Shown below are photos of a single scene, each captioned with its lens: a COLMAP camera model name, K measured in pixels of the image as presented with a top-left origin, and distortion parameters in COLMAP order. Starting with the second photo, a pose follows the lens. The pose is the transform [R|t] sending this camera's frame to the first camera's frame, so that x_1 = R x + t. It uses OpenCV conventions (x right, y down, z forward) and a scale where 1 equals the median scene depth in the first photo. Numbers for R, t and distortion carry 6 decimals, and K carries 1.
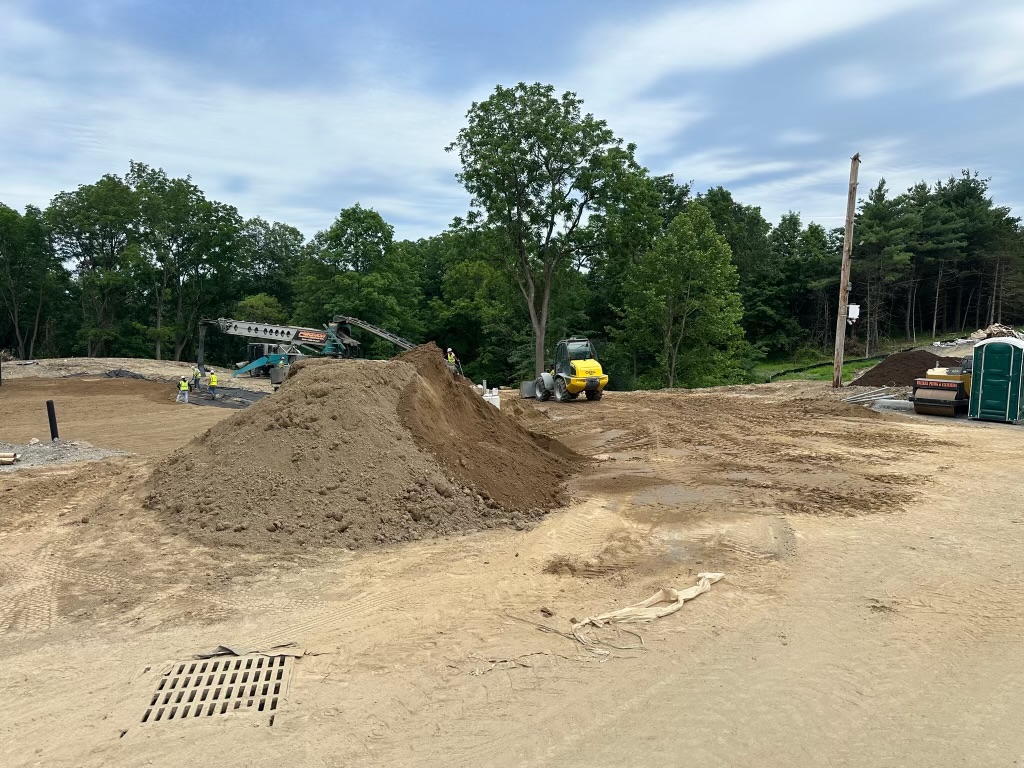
lens RADIAL K [[769.1, 0, 512.0], [0, 769.1, 384.0], [0, 0, 1]] dist [0.000547, -0.007056]
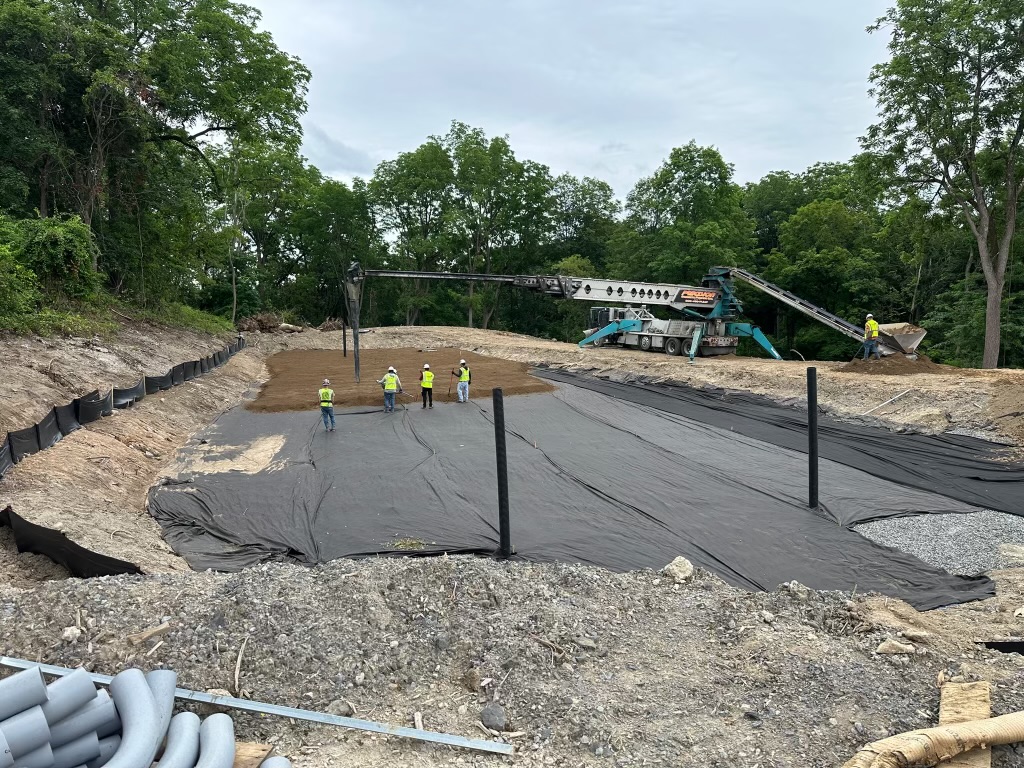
lens RADIAL K [[769.1, 0, 512.0], [0, 769.1, 384.0], [0, 0, 1]] dist [0.000547, -0.007056]
pose [[0.937118, 0.012378, -0.348794, -0.075652], [0.003849, 0.998944, 0.045792, -0.005089], [0.348992, -0.044255, 0.936080, 0.106476]]
